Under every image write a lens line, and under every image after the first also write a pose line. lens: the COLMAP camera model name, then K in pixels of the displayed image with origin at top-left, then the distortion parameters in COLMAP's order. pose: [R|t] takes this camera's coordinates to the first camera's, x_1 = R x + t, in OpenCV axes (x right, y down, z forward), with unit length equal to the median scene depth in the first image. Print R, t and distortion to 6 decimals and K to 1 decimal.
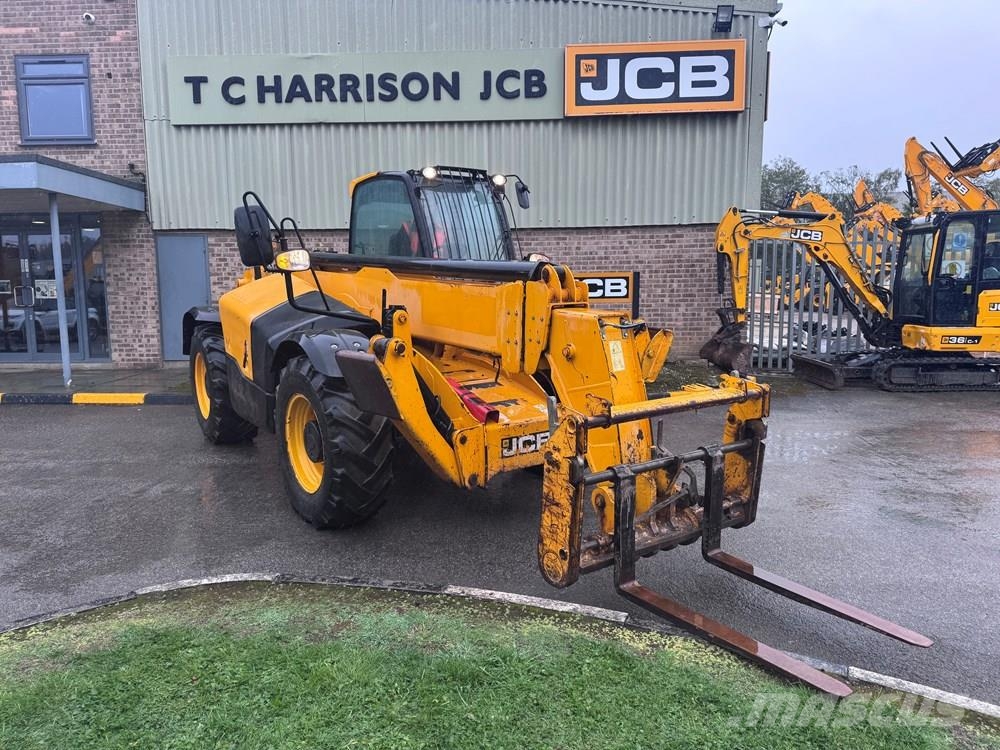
lens RADIAL K [[657.8, 0, 500.0], [0, 657.8, 375.0], [0, 0, 1]] dist [0.024608, -0.020729]
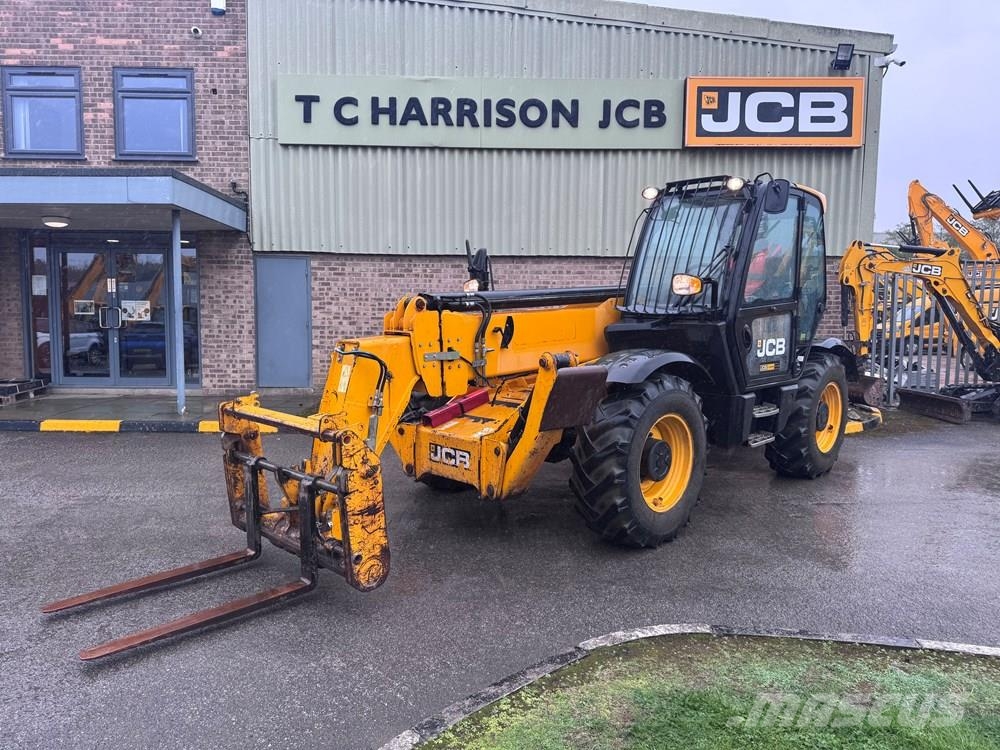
lens RADIAL K [[657.8, 0, 498.2], [0, 657.8, 376.9], [0, 0, 1]] dist [0.024600, -0.022603]
pose [[0.998434, 0.011576, 0.054738, -0.228706], [-0.009236, 0.999041, -0.042810, 0.000930], [-0.055181, 0.042238, 0.997583, 0.033427]]
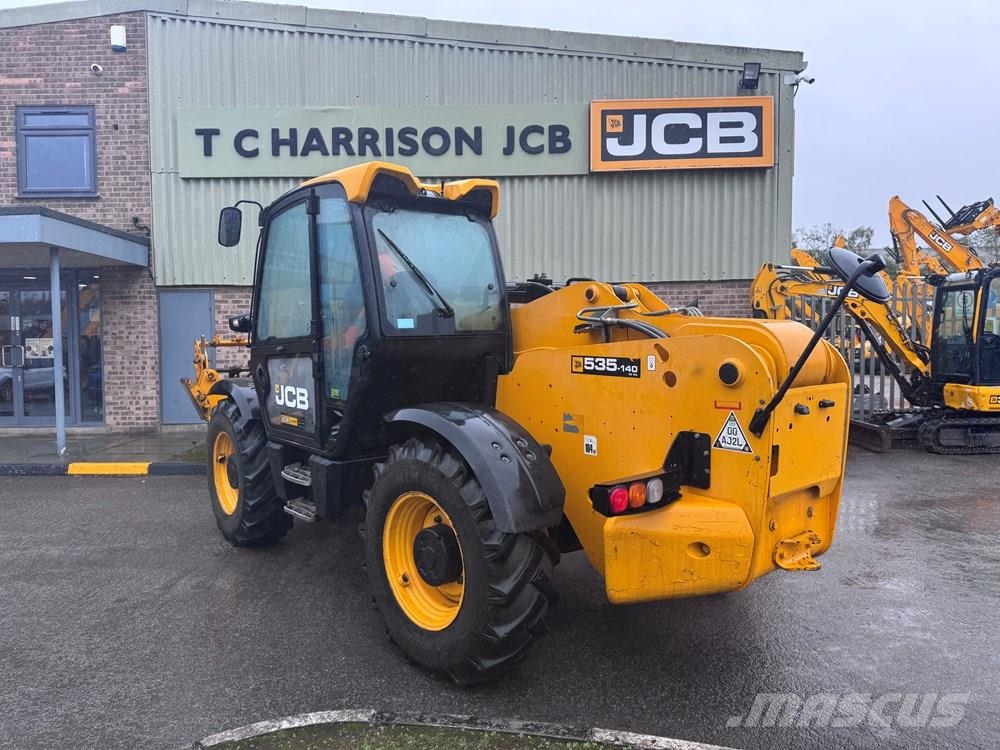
lens RADIAL K [[658.0, 0, 495.5], [0, 658.0, 378.4], [0, 0, 1]] dist [0.027946, -0.025177]
pose [[0.999539, -0.003538, 0.030165, -0.071050], [0.005787, 0.997180, -0.074822, -0.014344], [-0.029815, 0.074962, 0.996741, 0.054423]]
